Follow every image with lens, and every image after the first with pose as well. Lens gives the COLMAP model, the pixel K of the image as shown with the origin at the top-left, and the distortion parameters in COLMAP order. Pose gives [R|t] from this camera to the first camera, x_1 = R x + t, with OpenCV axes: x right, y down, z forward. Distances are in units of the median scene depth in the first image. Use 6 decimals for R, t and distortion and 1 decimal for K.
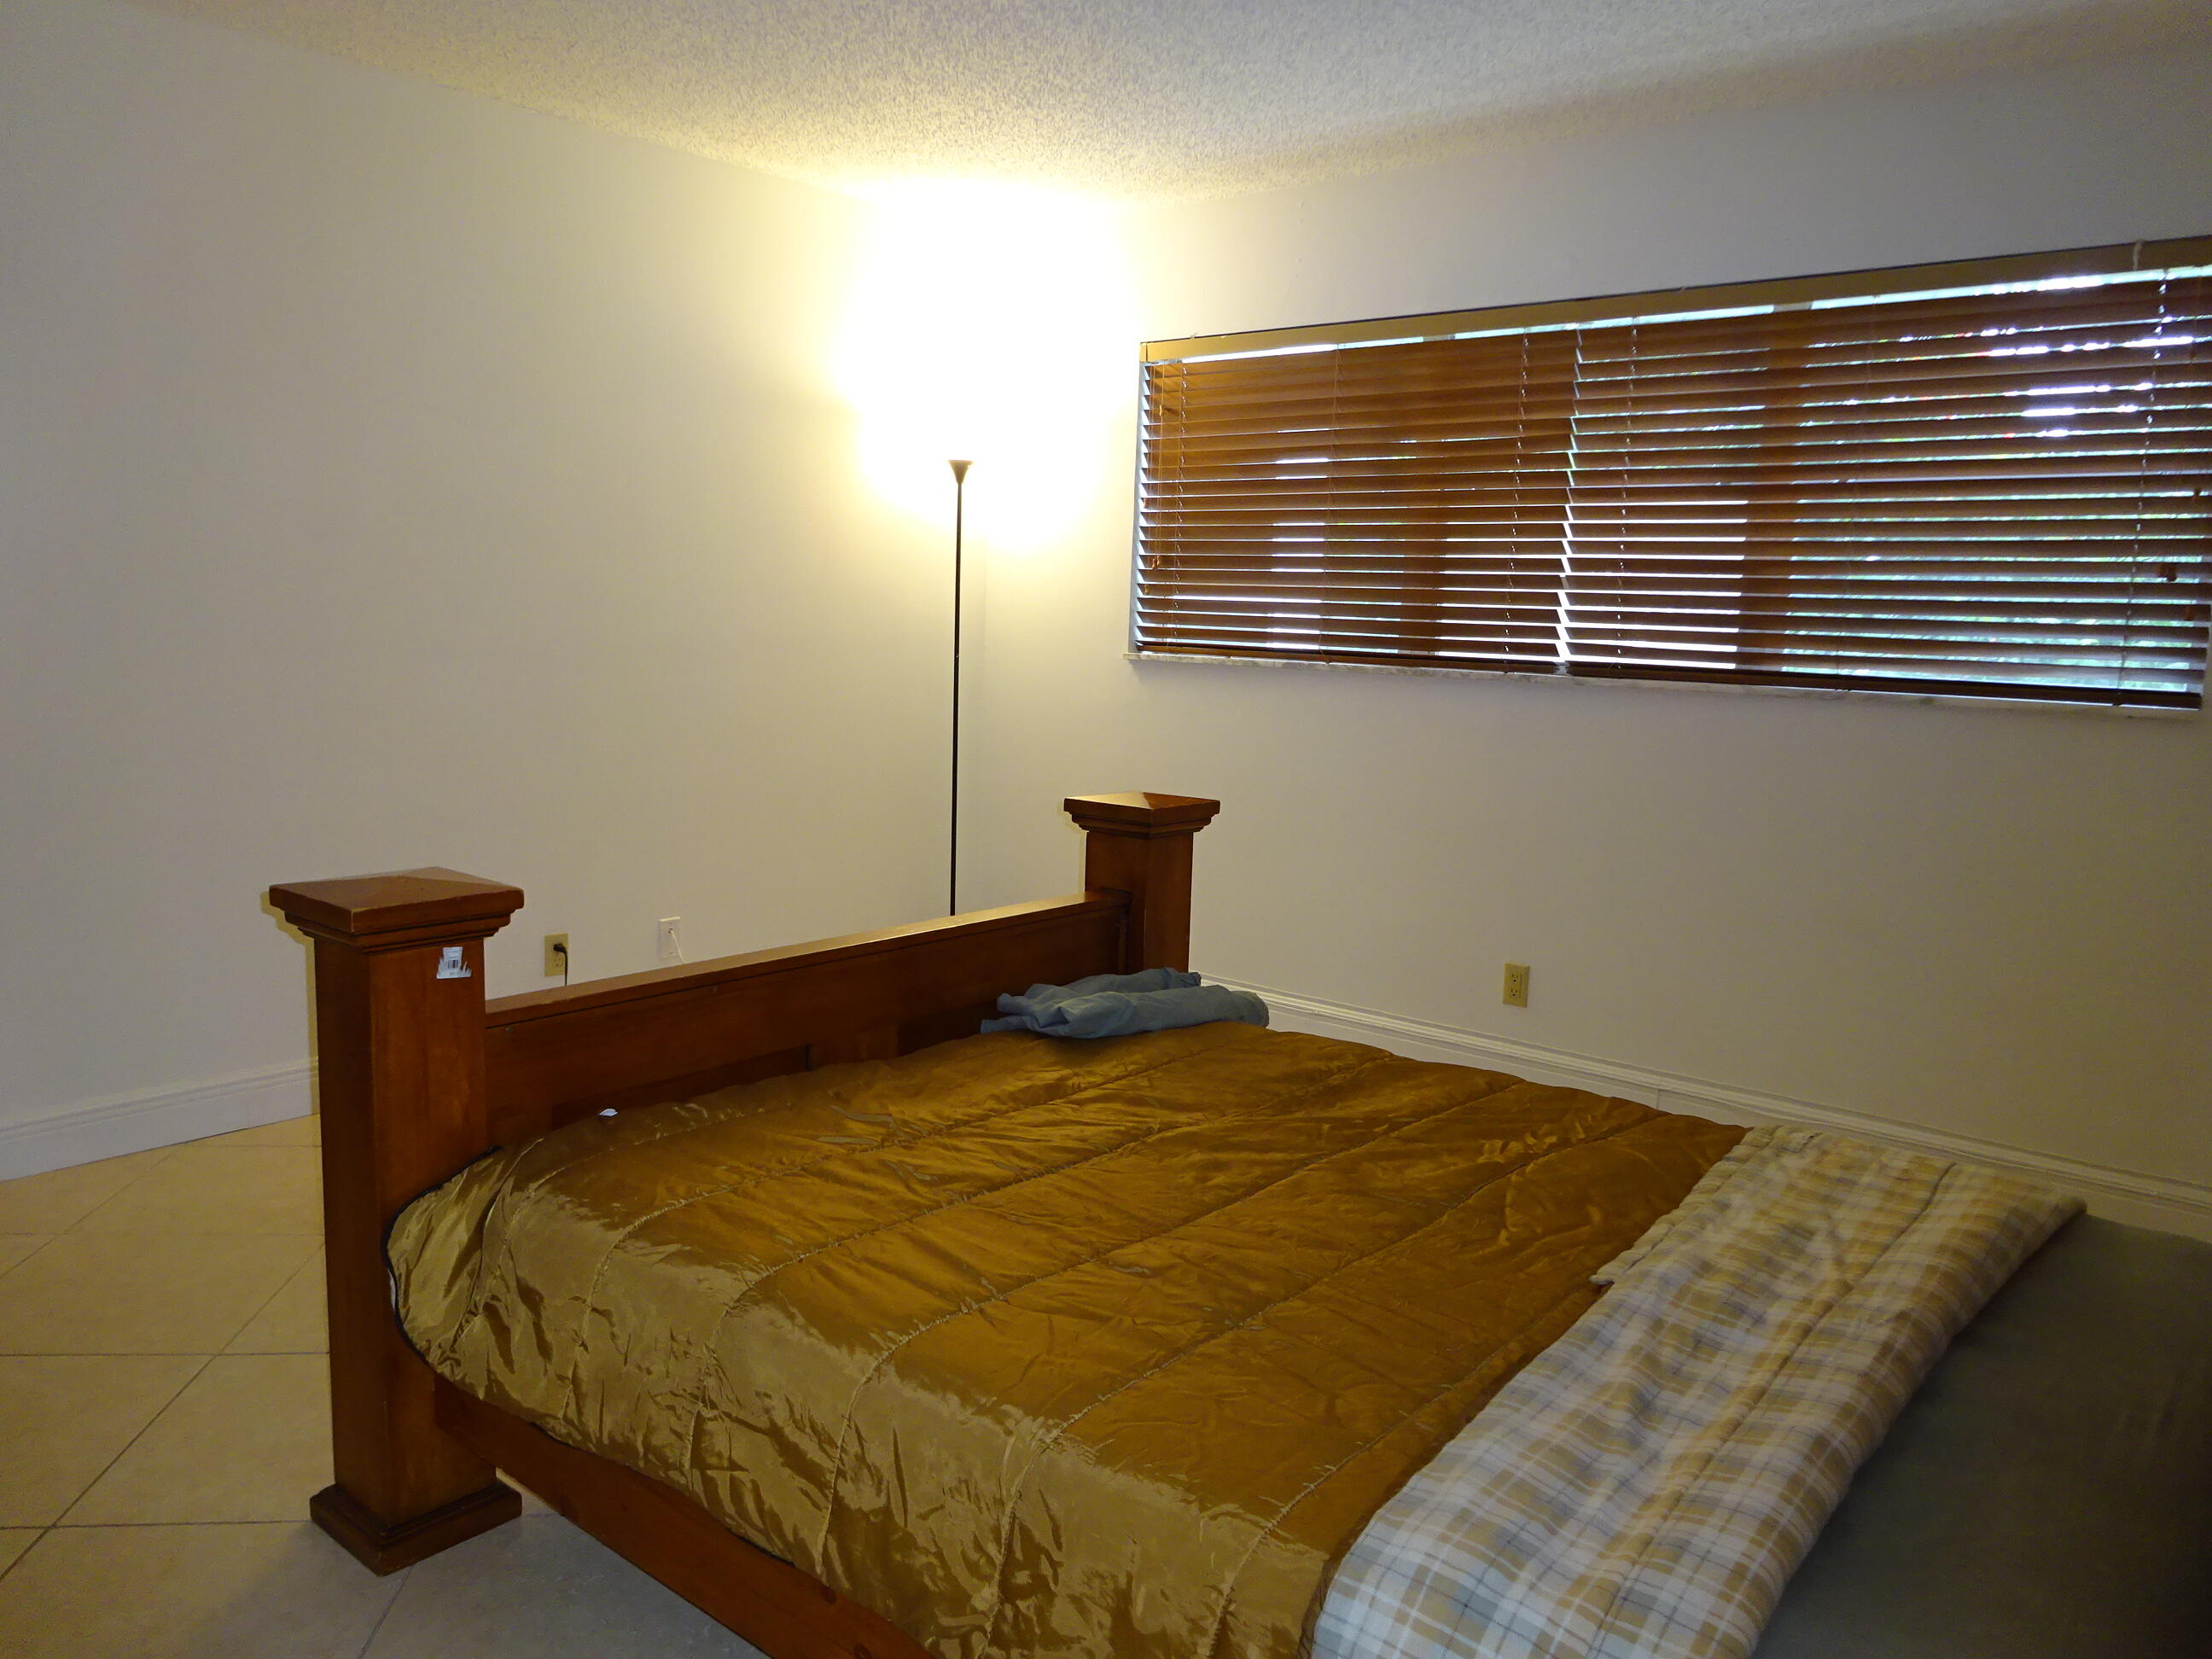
lens RADIAL K [[1630.6, 0, 1110.0], [0, 1630.6, 822.9], [0, 0, 1]] dist [-0.000132, -0.011974]
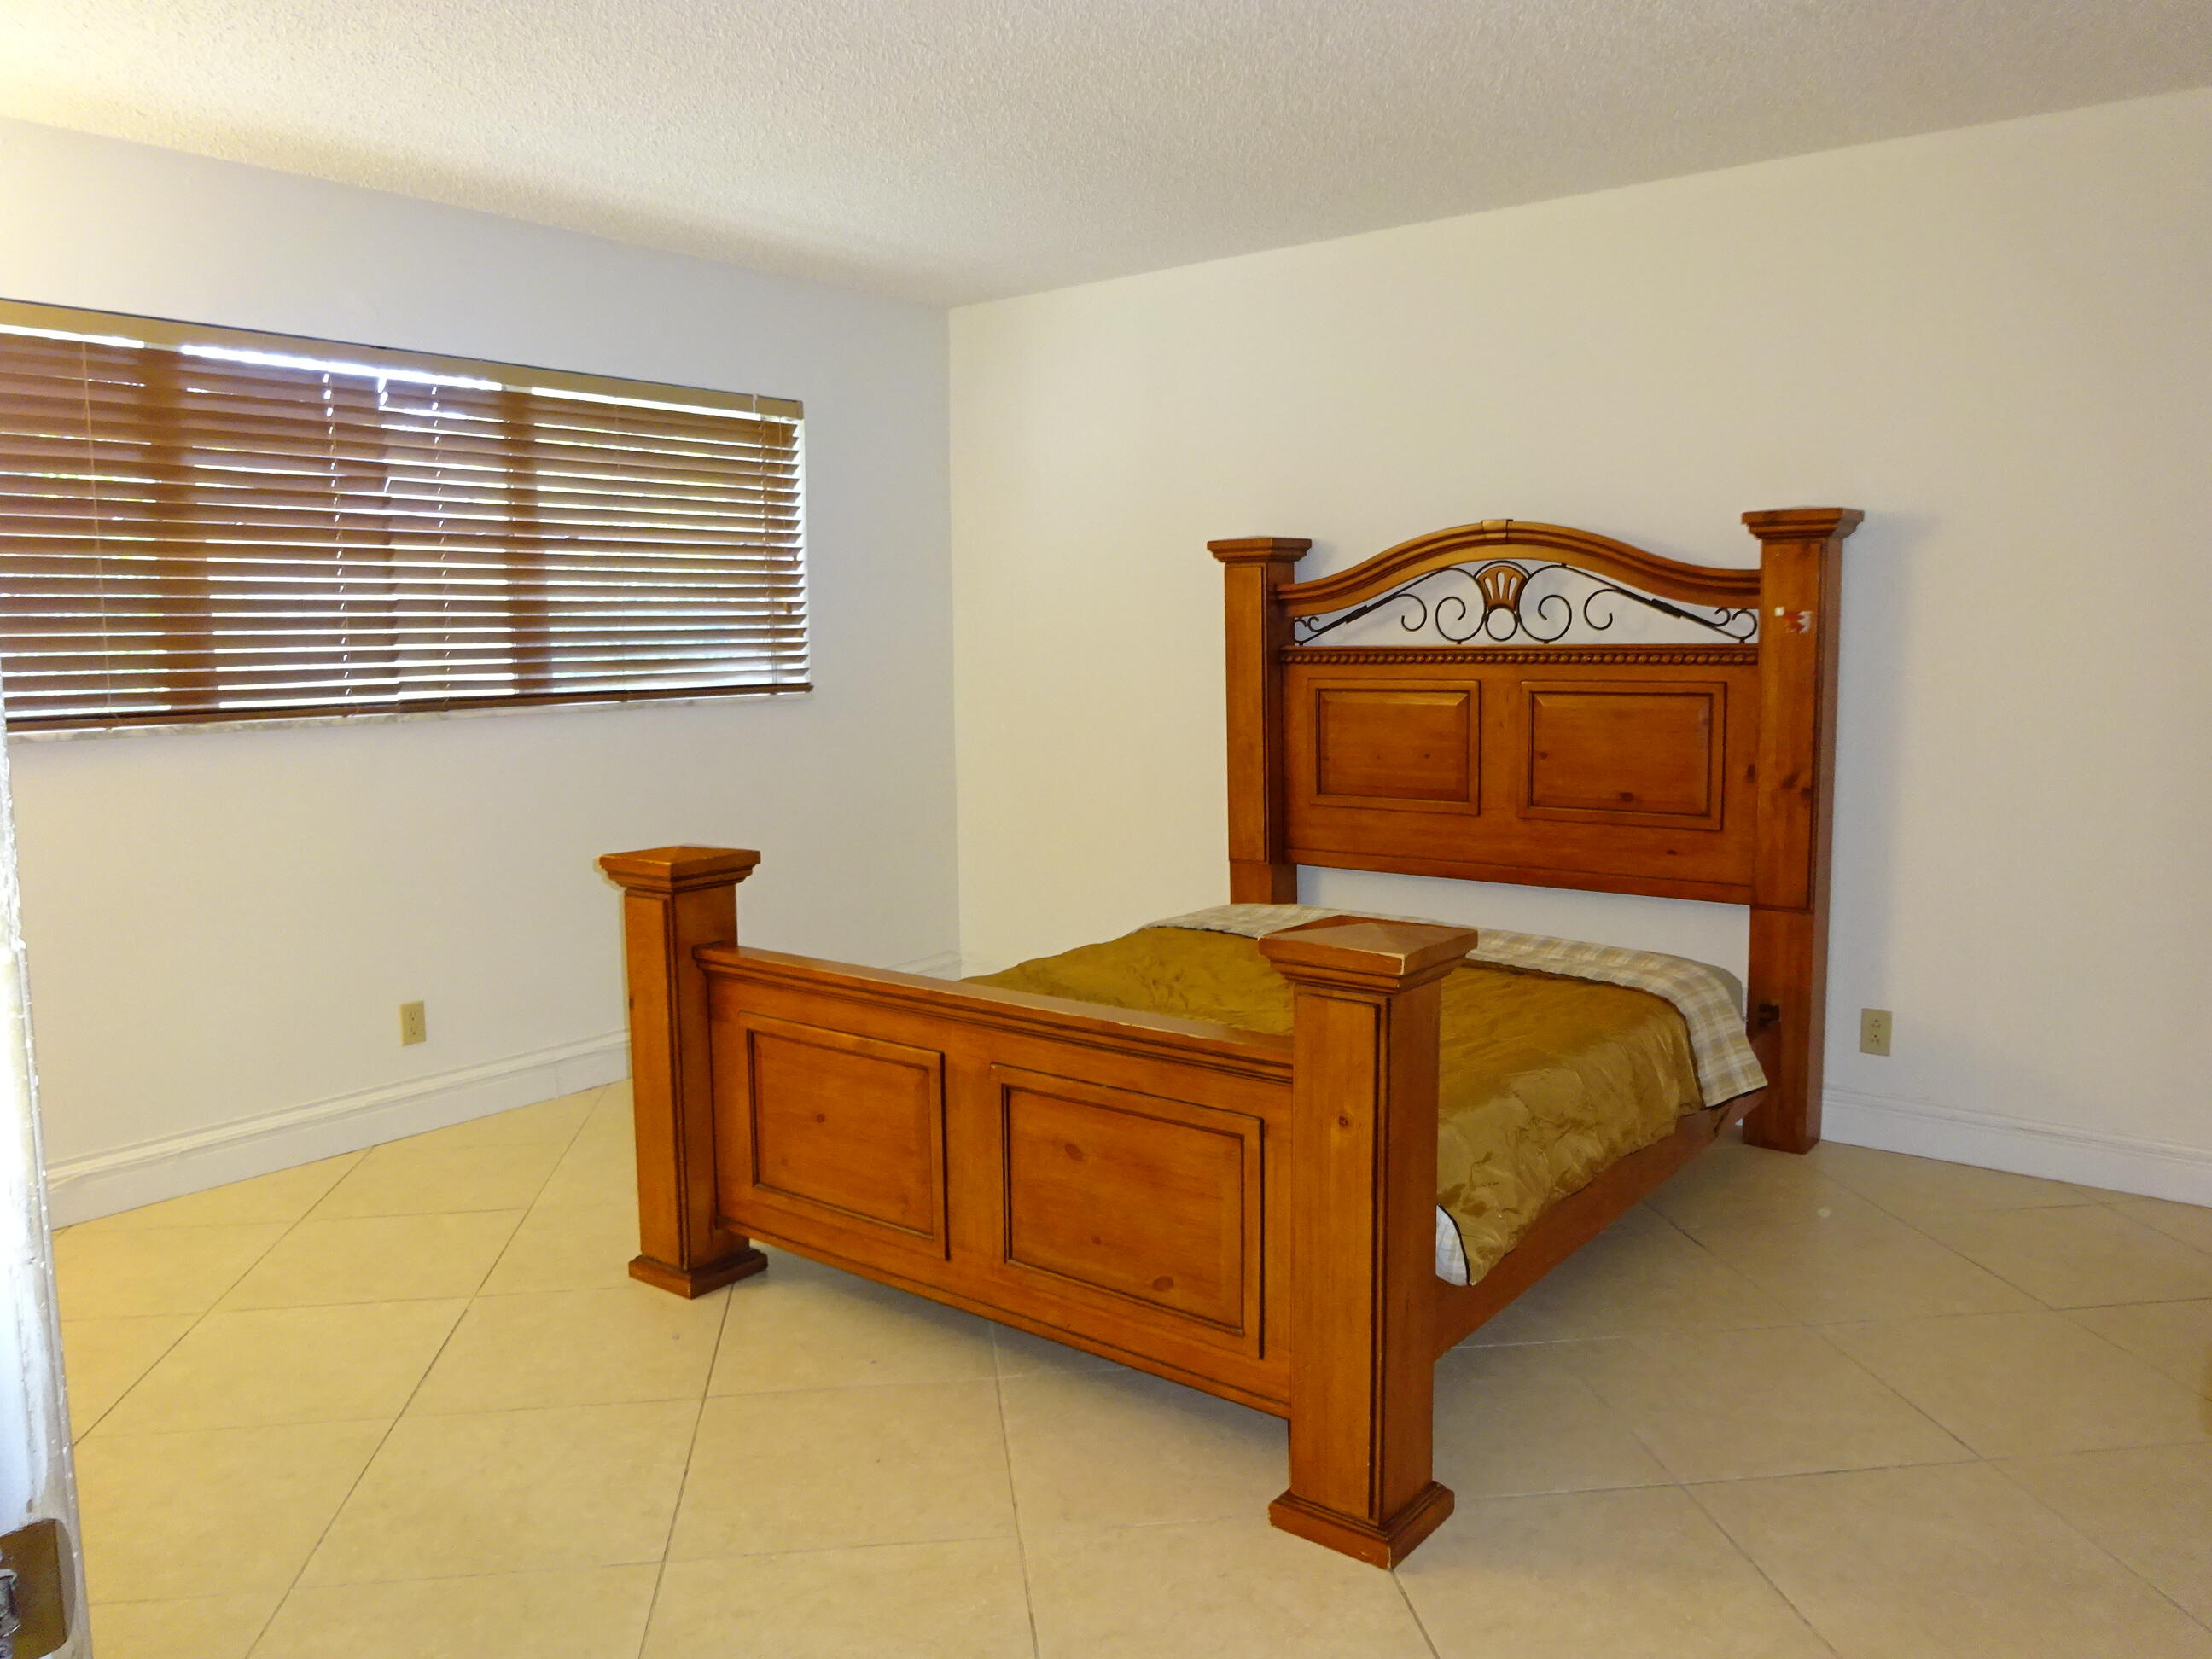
lens RADIAL K [[1630.6, 0, 1110.9], [0, 1630.6, 832.0], [0, 0, 1]] dist [-0.000132, -0.011974]
pose [[-0.021676, -0.141571, 0.989691, -0.787389], [0.157522, 0.977075, 0.143217, -0.097416], [-0.987278, 0.159002, 0.001122, 0.594043]]
